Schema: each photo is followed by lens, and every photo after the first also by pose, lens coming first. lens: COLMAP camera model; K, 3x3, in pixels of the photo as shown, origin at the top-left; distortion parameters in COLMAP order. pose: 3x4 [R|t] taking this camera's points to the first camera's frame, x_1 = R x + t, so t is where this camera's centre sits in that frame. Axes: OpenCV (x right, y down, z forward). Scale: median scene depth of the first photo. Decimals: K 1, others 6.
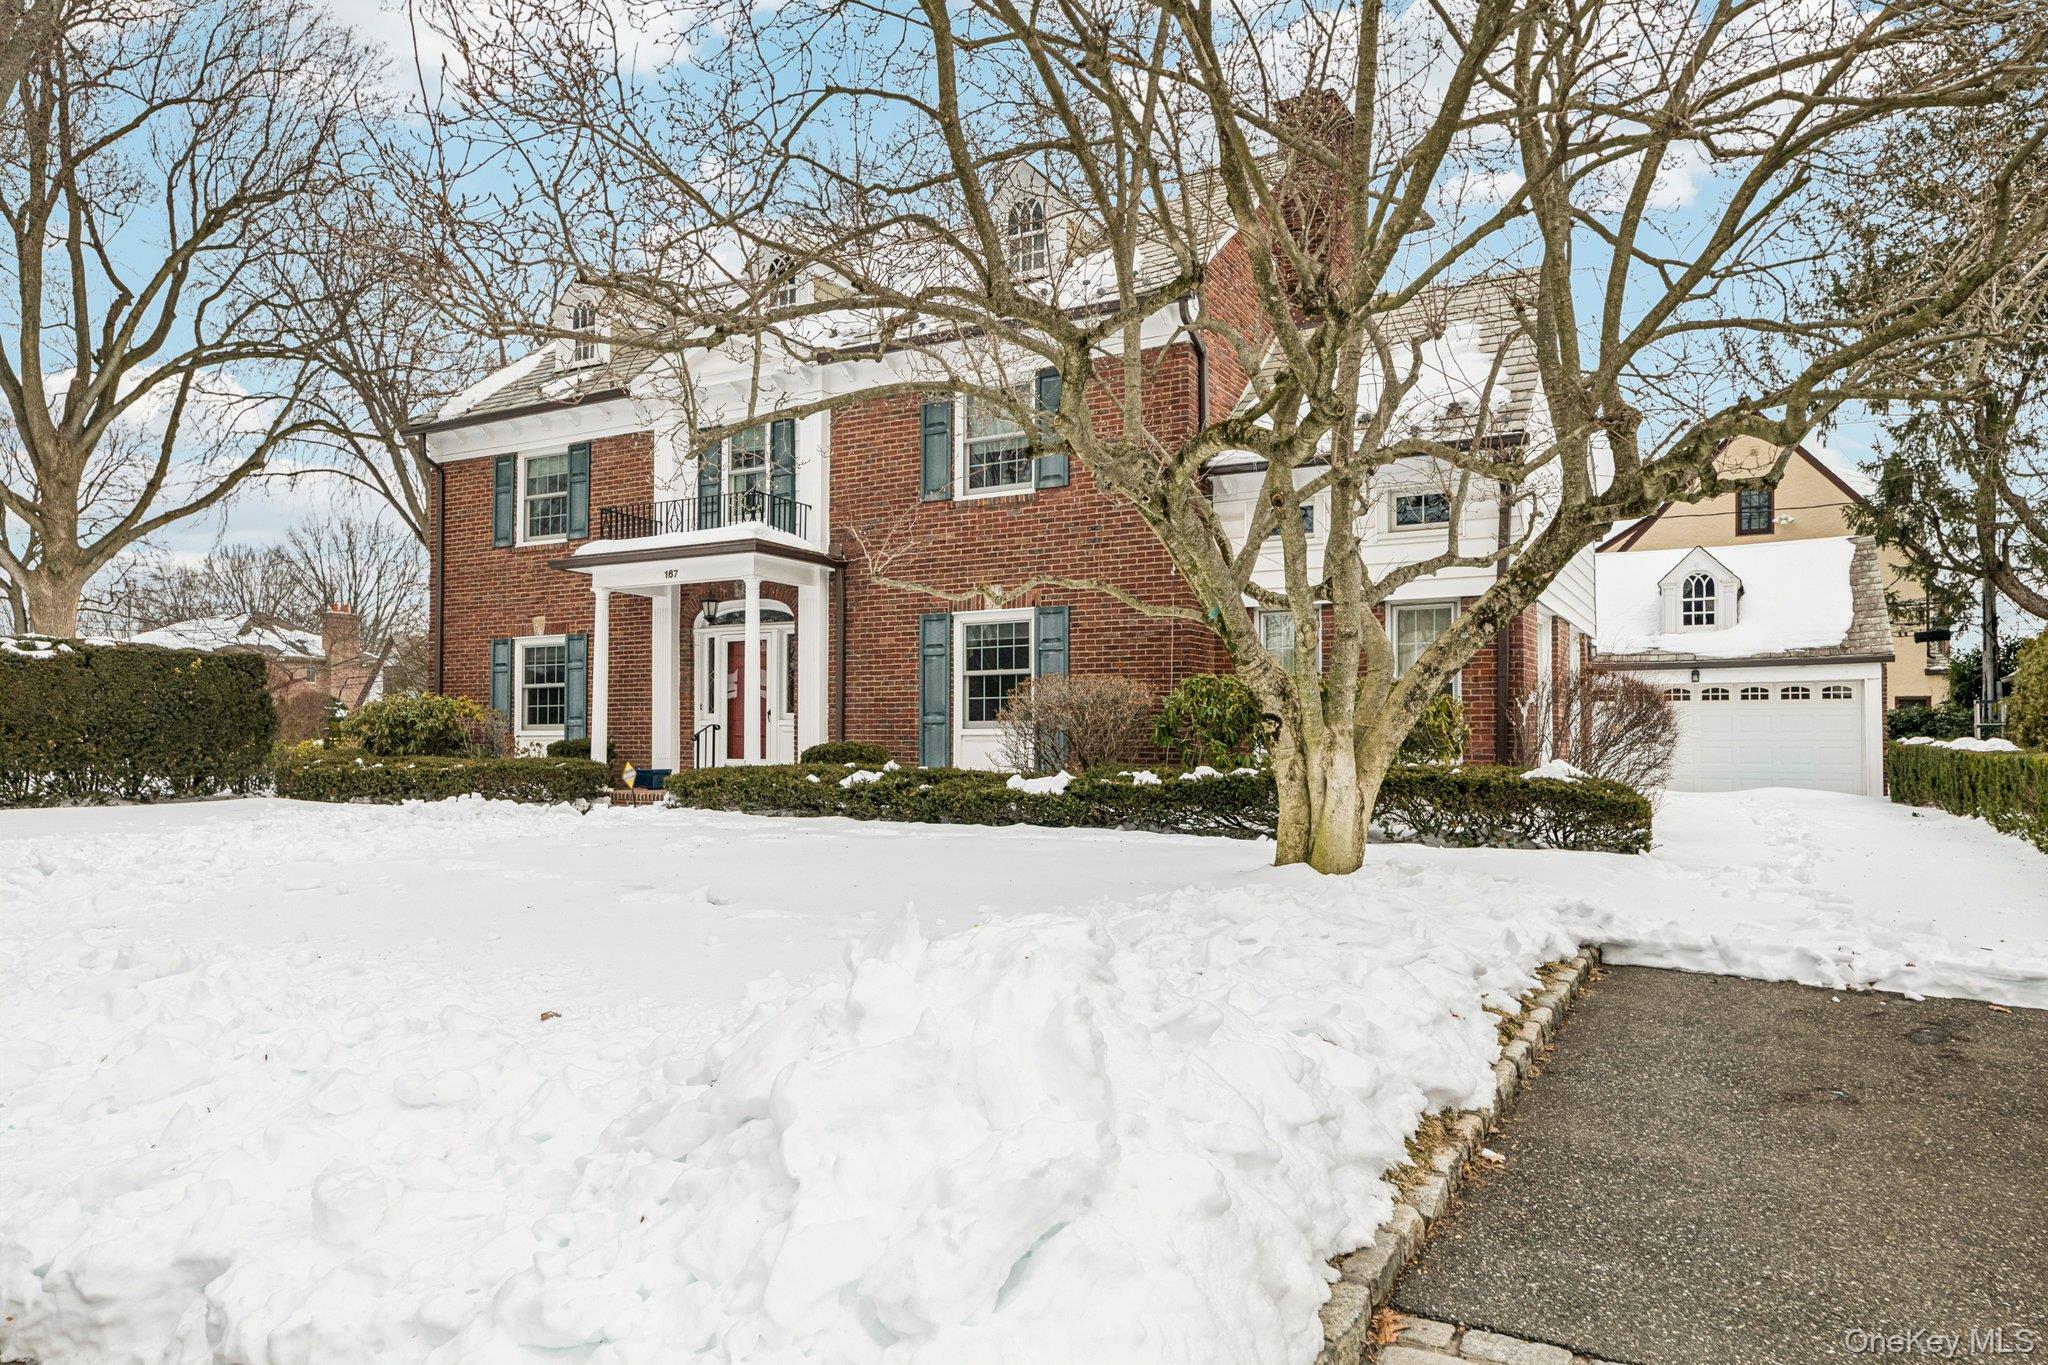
lens RADIAL K [[1299.5, 0, 1022.5], [0, 1299.5, 698.4], [0, 0, 1]] dist [0.004594, -0.002161]
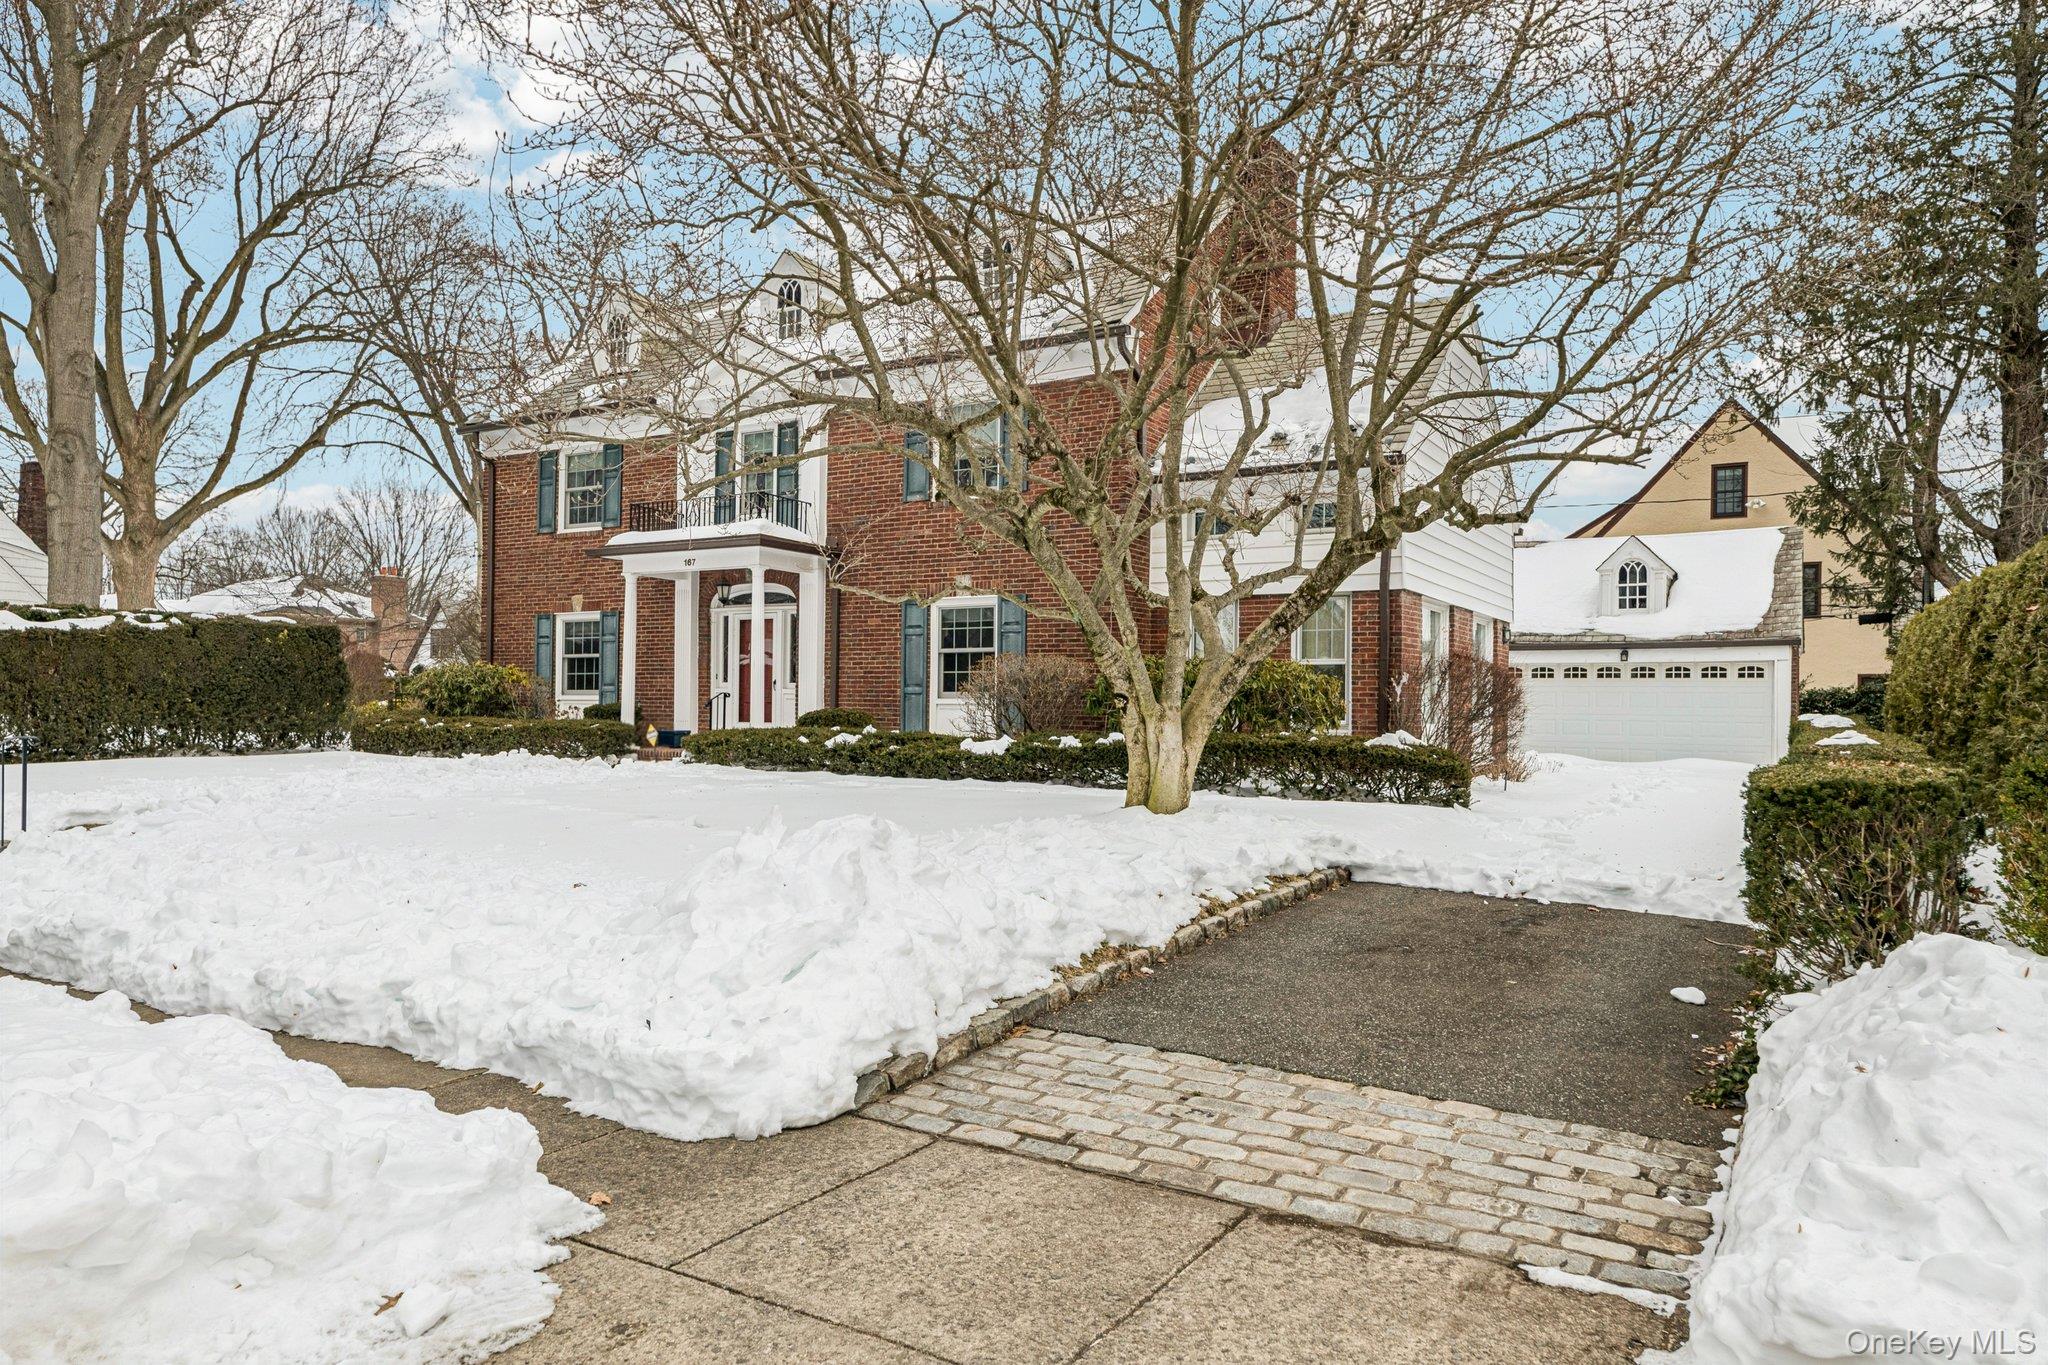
lens RADIAL K [[1320.4, 0, 1024.0], [0, 1320.4, 682.5], [0, 0, 1]] dist [0.001598, 0.002824]
pose [[0.999476, 0.009918, -0.030798, 0.060275], [-0.009457, 0.999842, 0.015078, -0.008329], [0.030943, -0.014779, 0.999412, -0.157256]]
